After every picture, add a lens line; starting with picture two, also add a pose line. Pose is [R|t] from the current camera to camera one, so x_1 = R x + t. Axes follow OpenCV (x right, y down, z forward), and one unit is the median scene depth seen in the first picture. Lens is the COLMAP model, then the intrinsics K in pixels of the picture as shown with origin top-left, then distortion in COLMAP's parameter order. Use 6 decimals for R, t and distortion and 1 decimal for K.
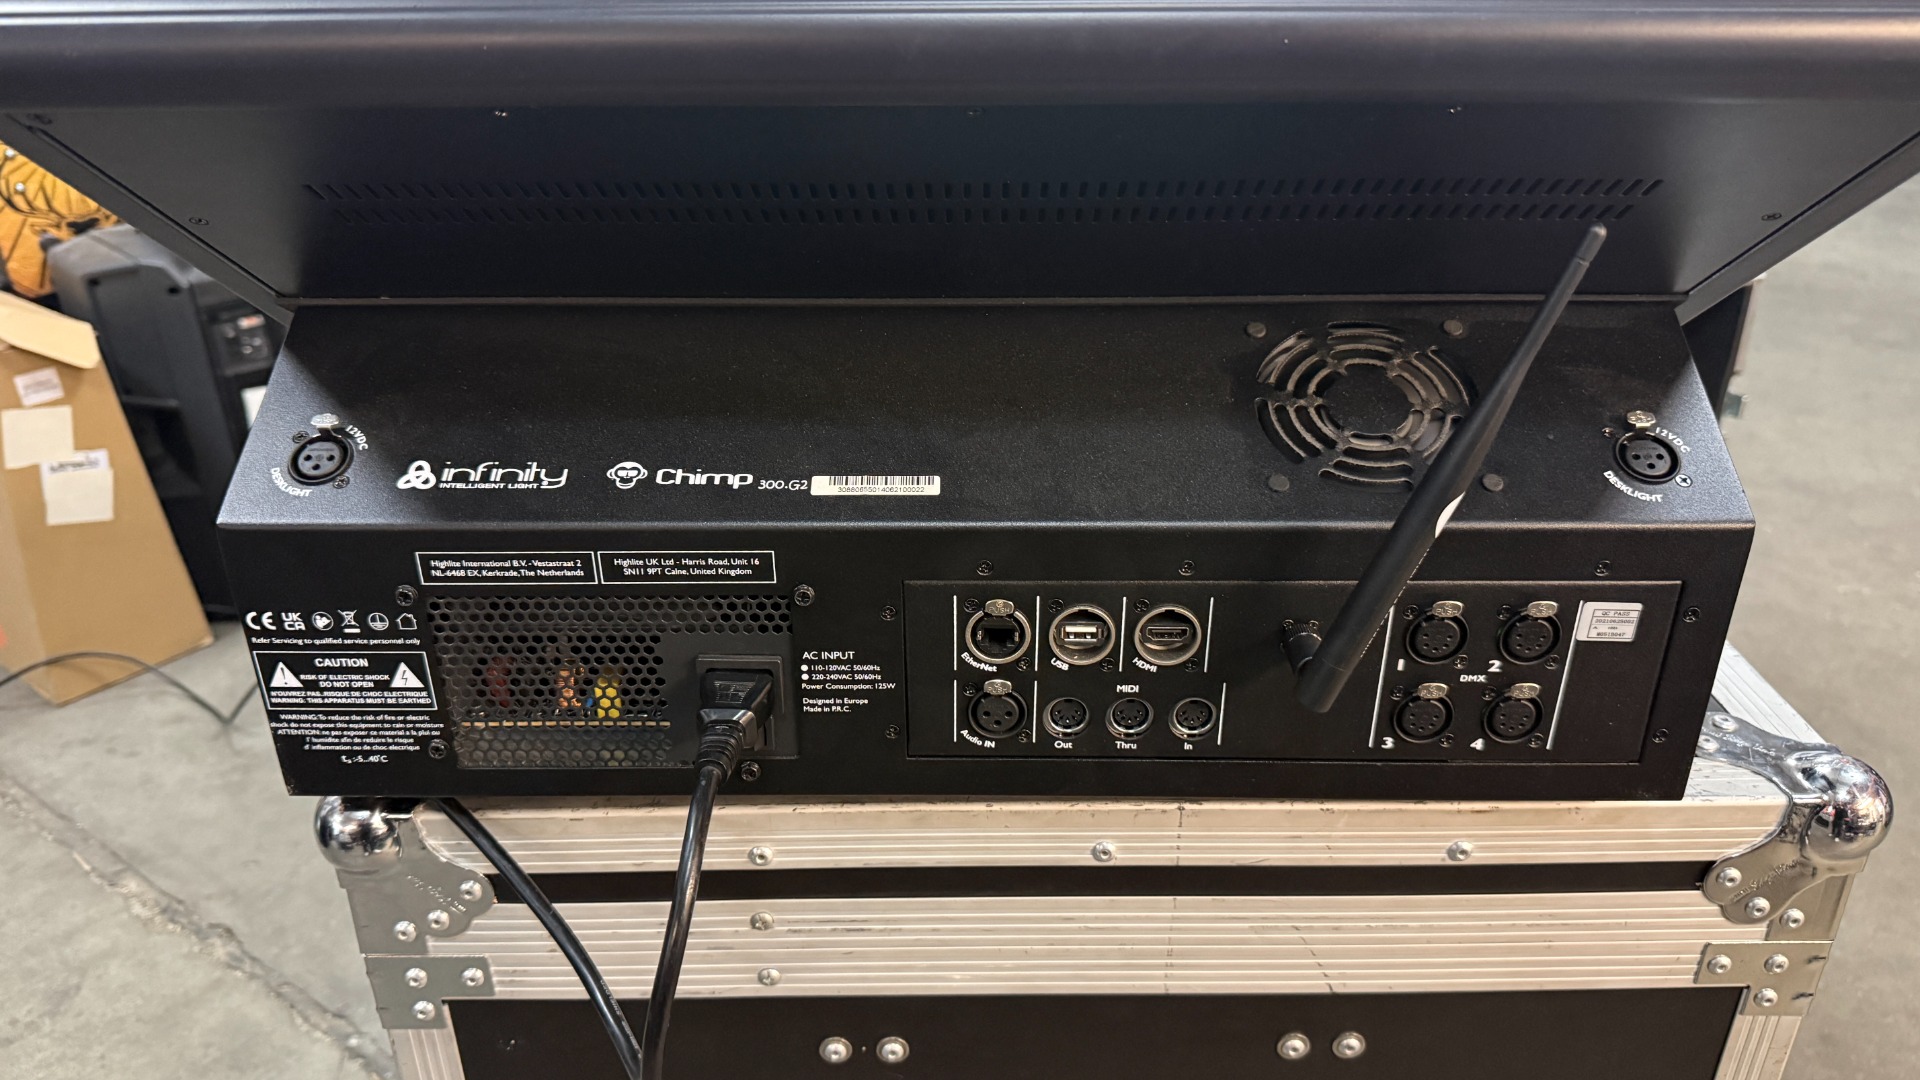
lens RADIAL K [[1372.1, 0, 961.1], [0, 1372.1, 531.3], [0, 0, 1]] dist [-0.005509, -0.003723]
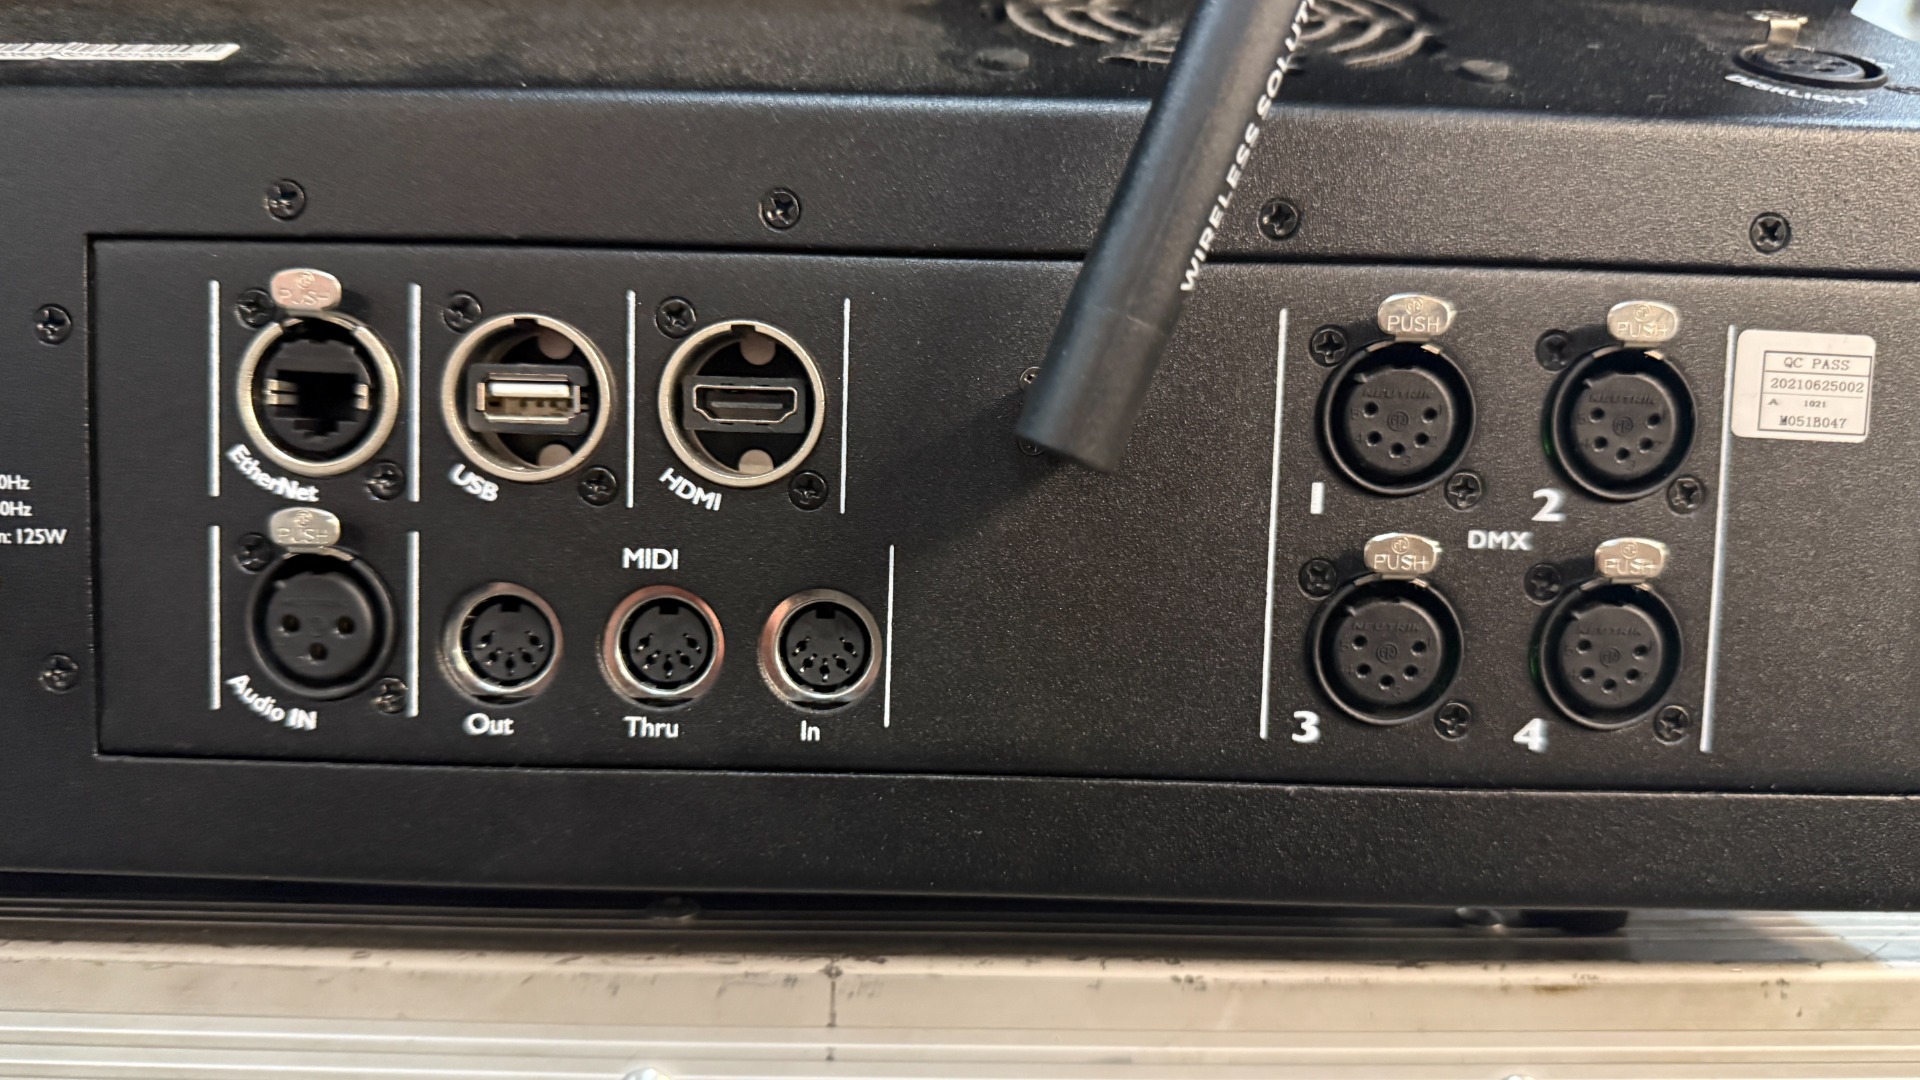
lens RADIAL K [[1498.5, 0, 959.6], [0, 1498.5, 435.7], [0, 0, 1]] dist [0.133559, -0.389655]
pose [[0.998824, 0.031178, 0.037139, 0.195439], [-0.014816, 0.925498, -0.378462, 0.248389], [-0.046172, 0.377467, 0.924871, 0.578071]]
